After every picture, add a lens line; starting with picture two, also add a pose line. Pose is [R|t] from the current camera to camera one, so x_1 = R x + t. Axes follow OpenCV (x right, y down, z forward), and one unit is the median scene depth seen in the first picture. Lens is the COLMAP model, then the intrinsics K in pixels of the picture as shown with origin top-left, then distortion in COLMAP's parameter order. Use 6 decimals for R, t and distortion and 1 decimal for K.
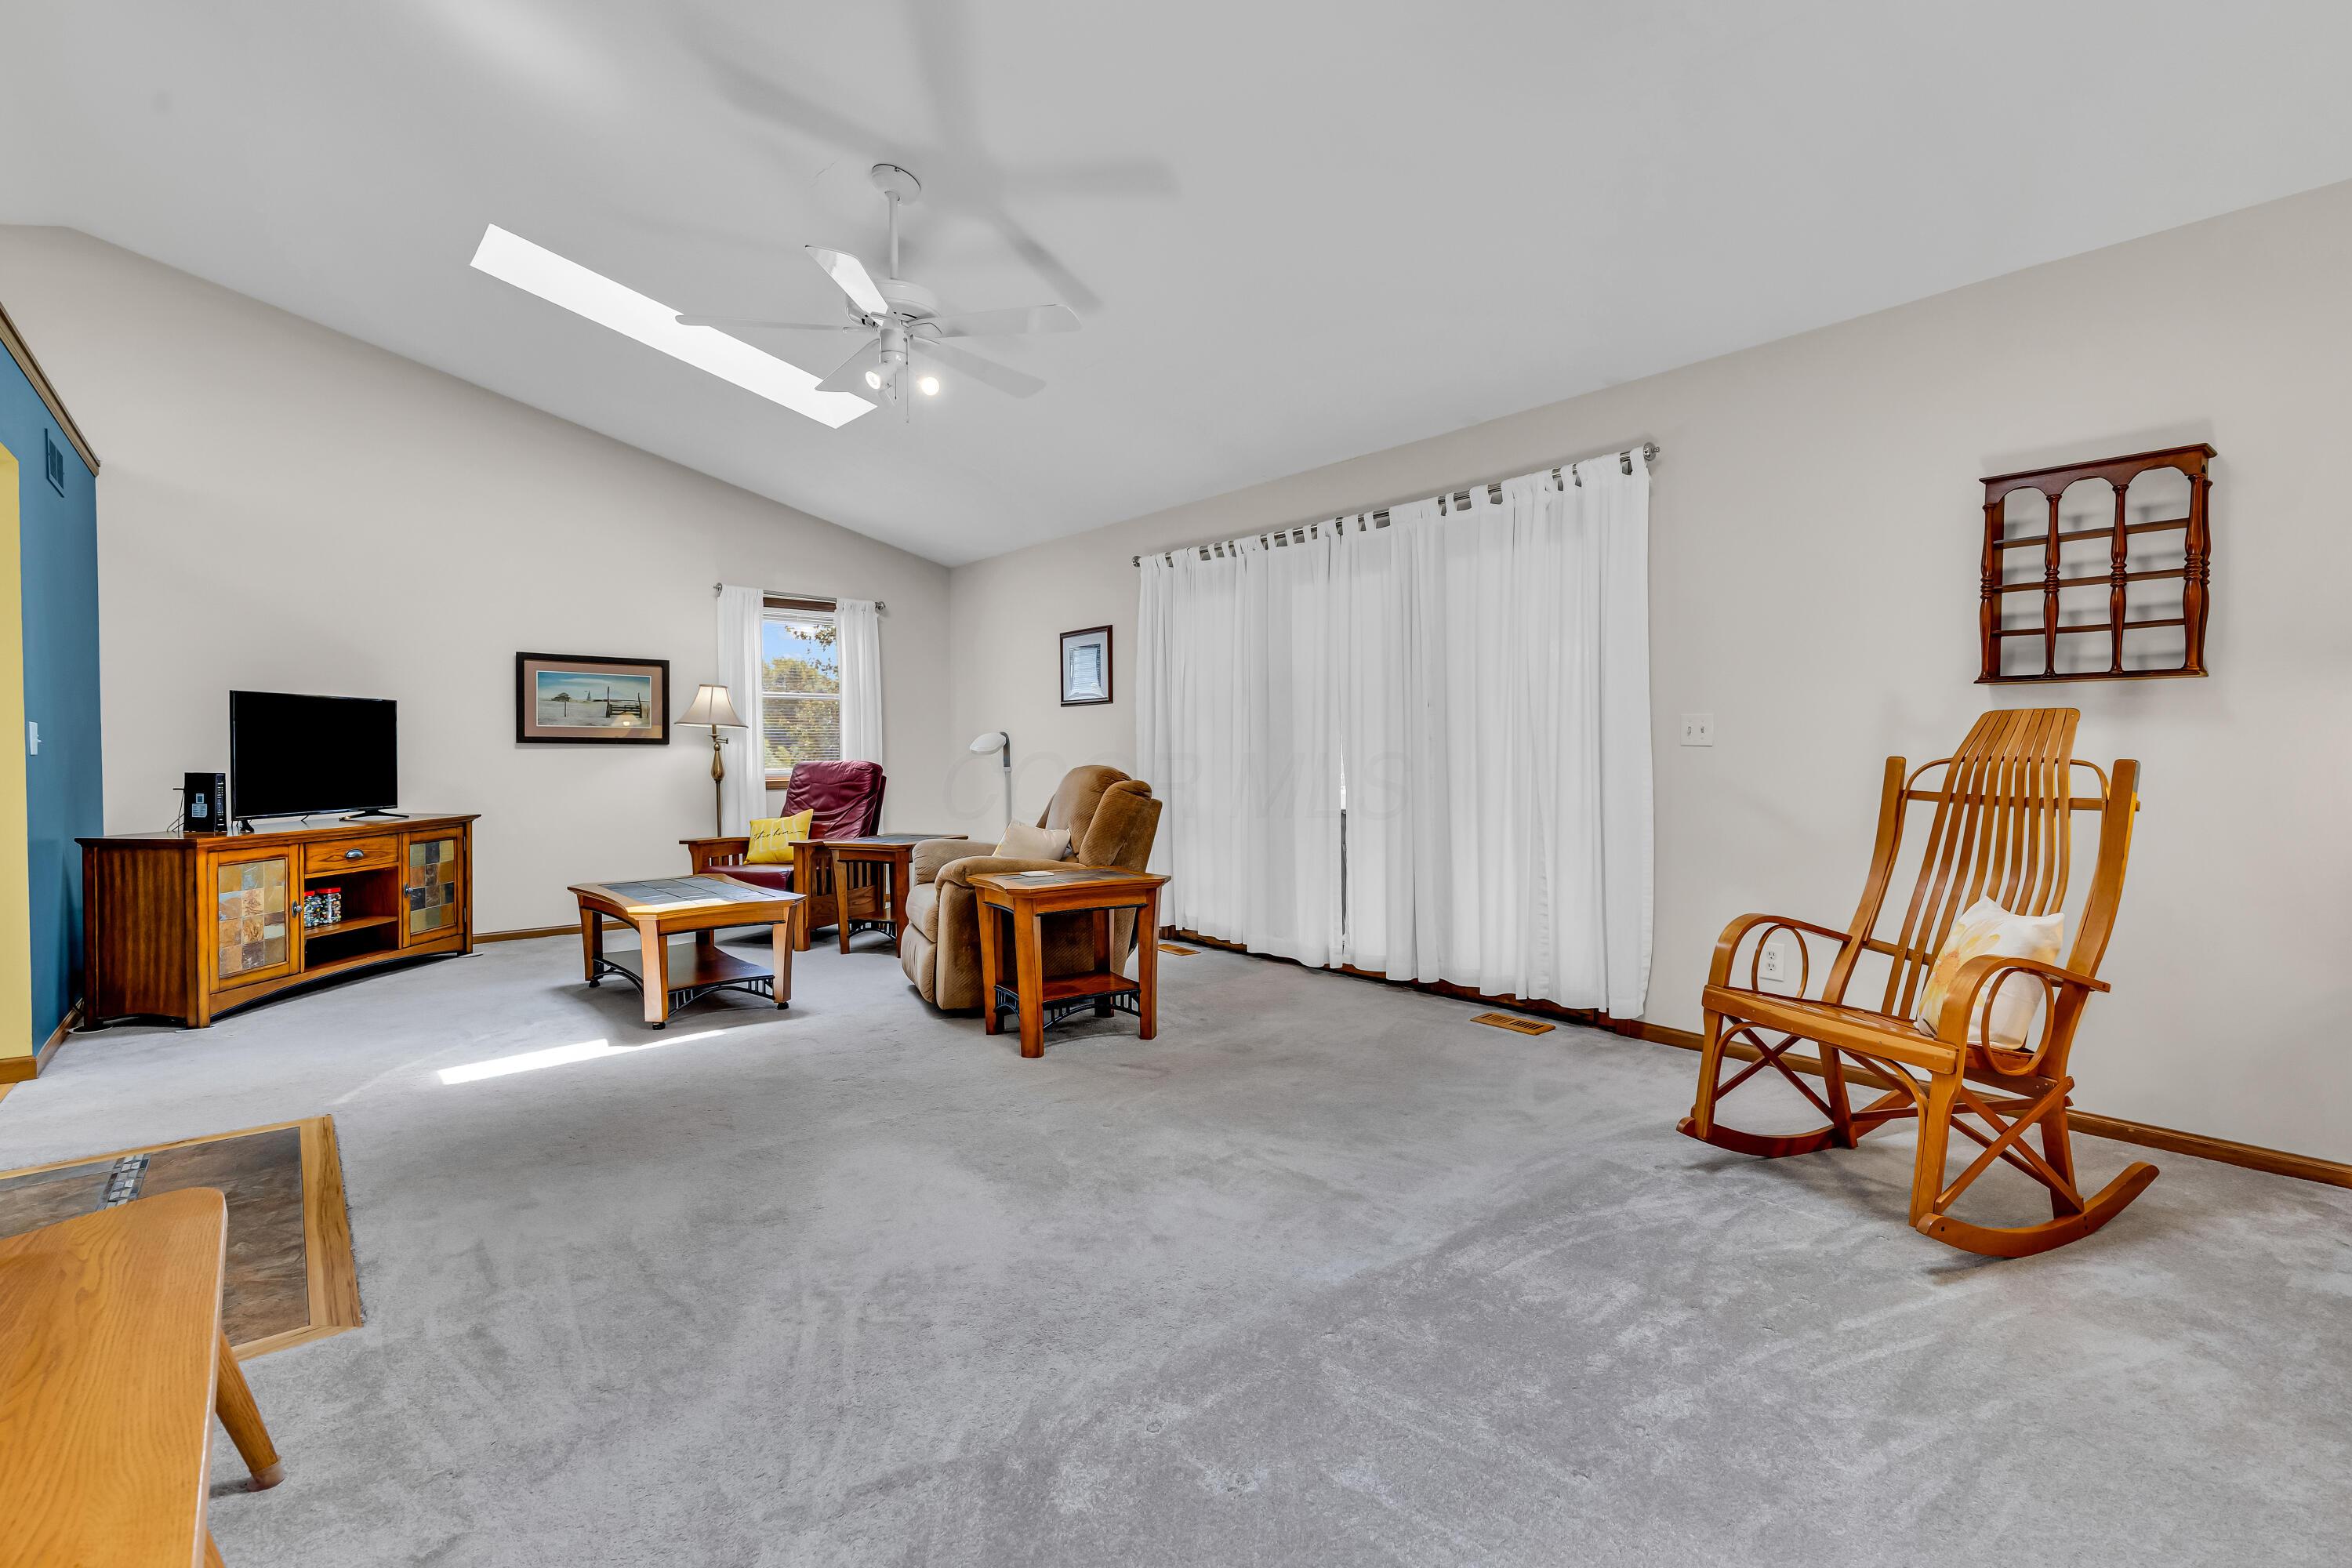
lens RADIAL K [[1073.0, 0, 1182.7], [0, 1073.0, 761.8], [0, 0, 1]] dist [0.005673, -0.000221]
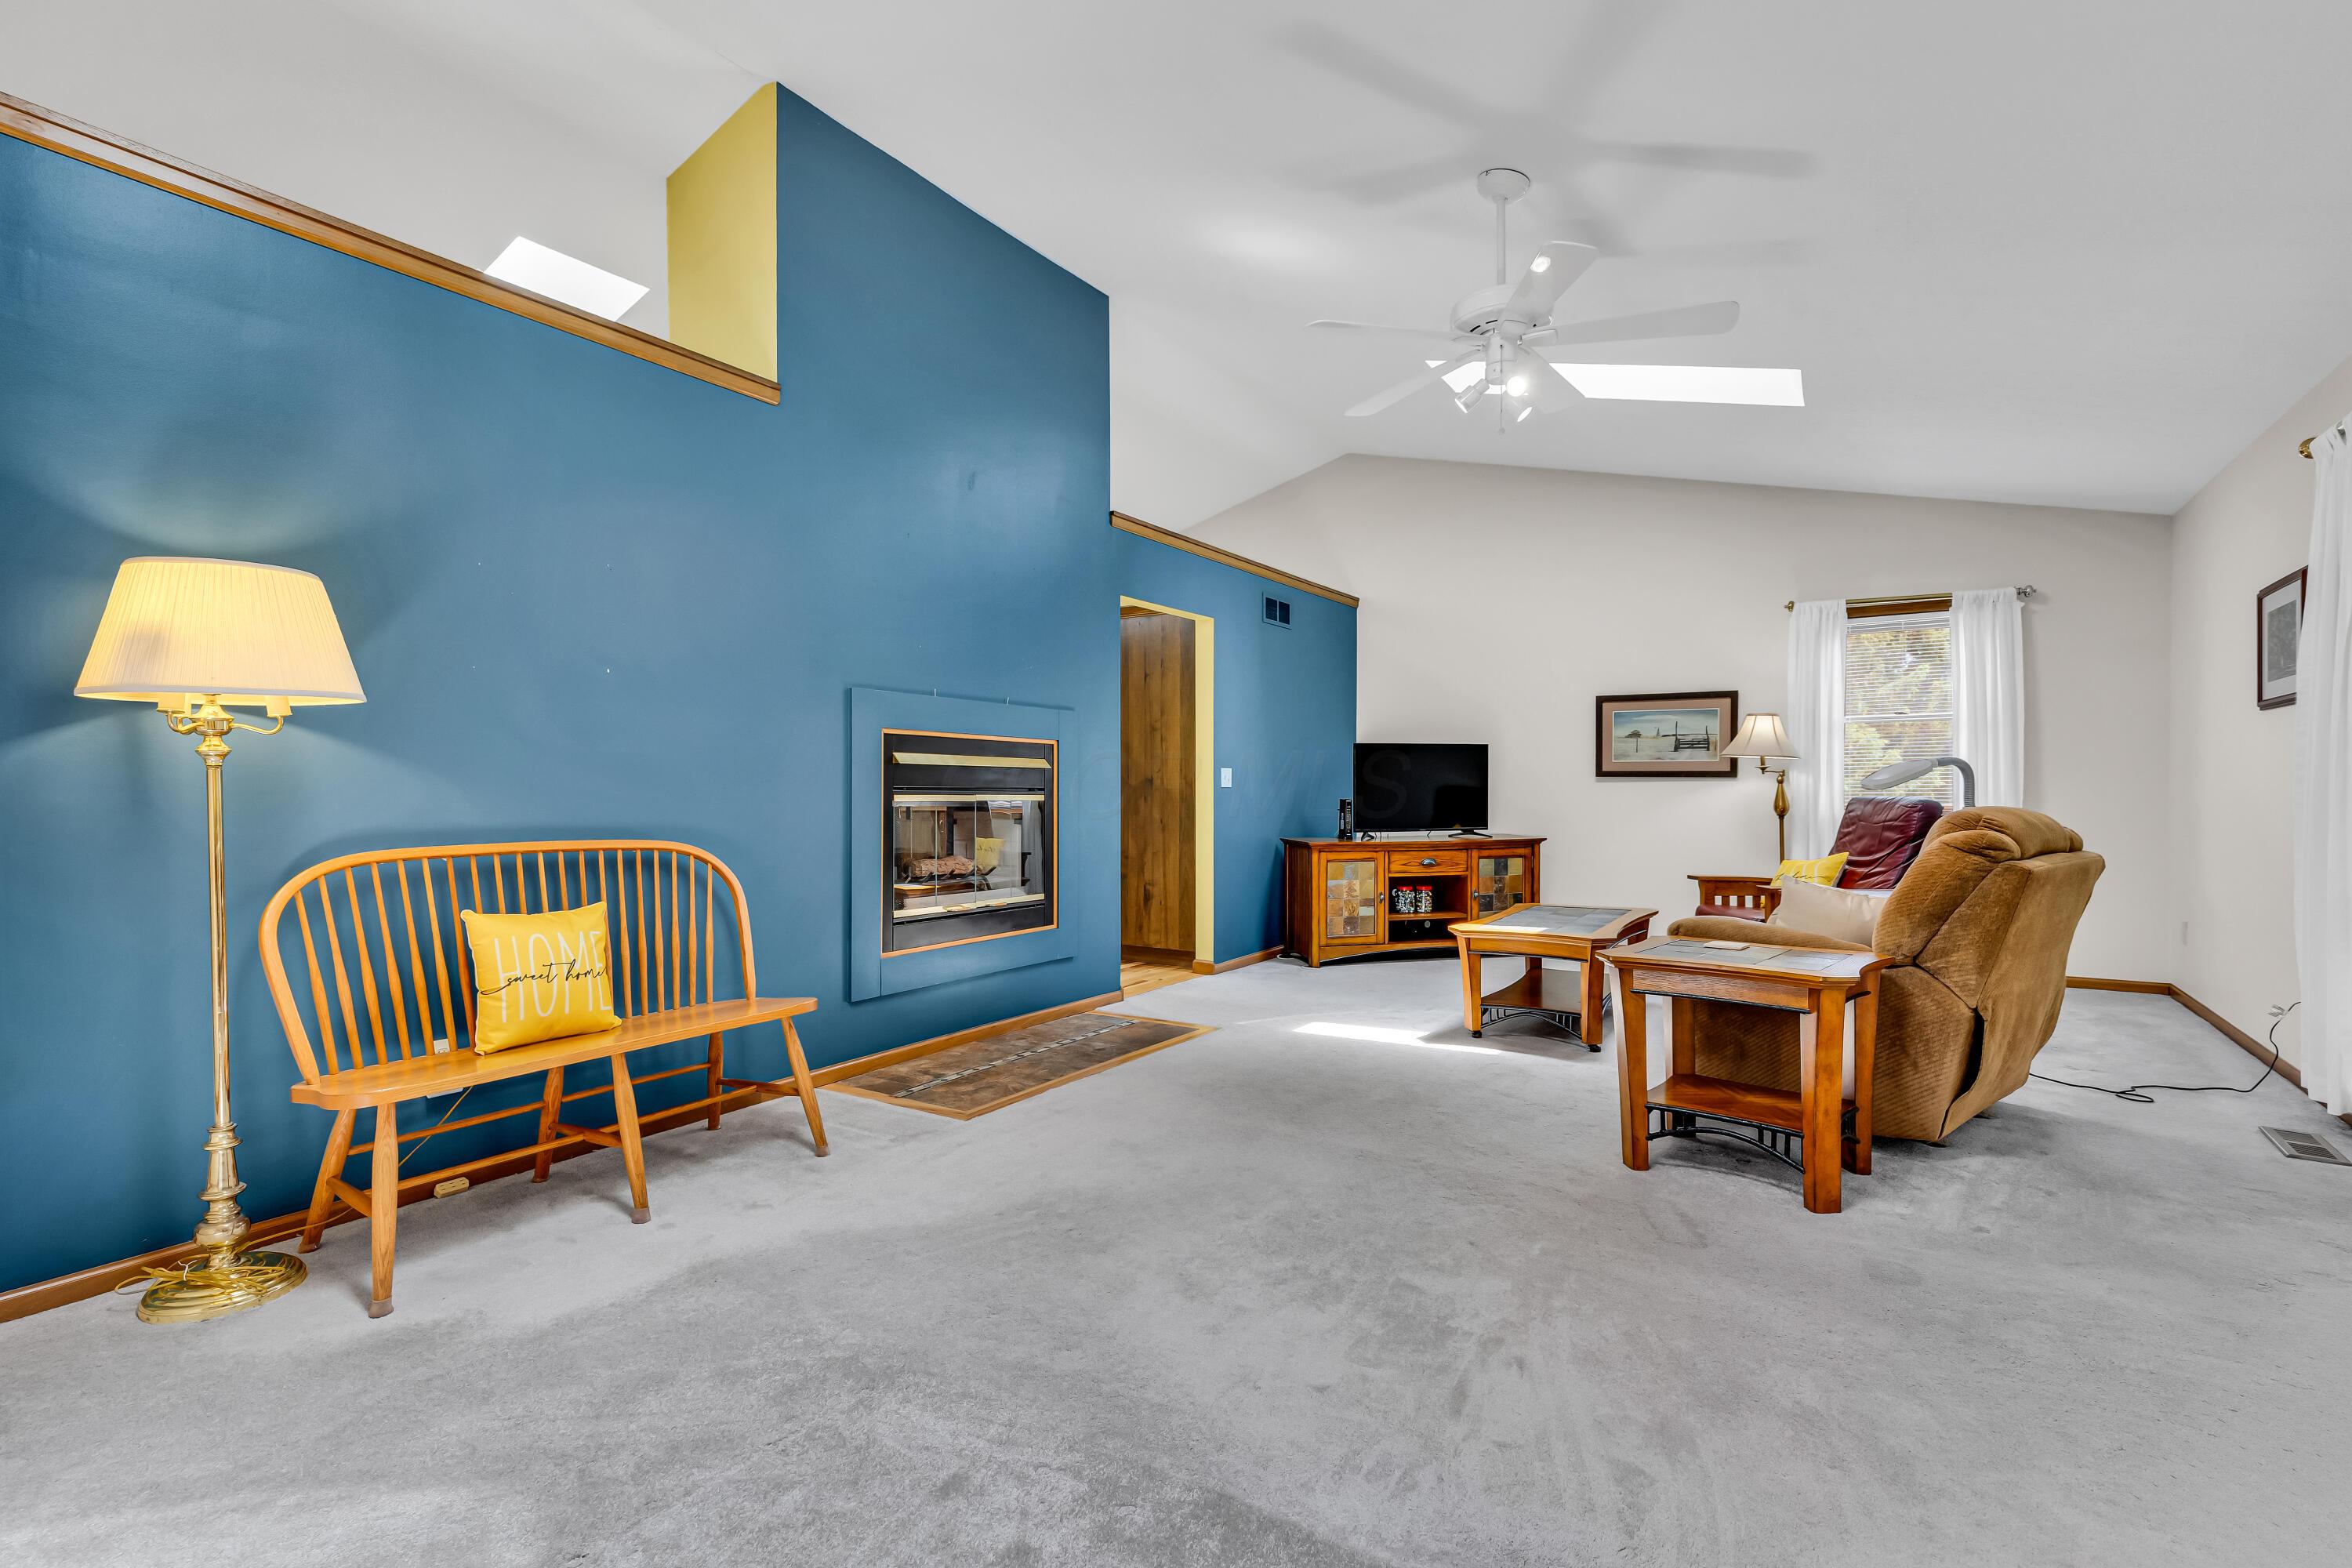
lens RADIAL K [[1048.9, 0, 1187.4], [0, 1048.9, 789.8], [0, 0, 1]] dist [0.001169, -0.000011]
pose [[0.297518, 0.005896, -0.954698, 0.343744], [-0.007151, 0.999967, 0.003947, -0.005905], [0.954689, 0.005653, 0.297551, 0.301443]]
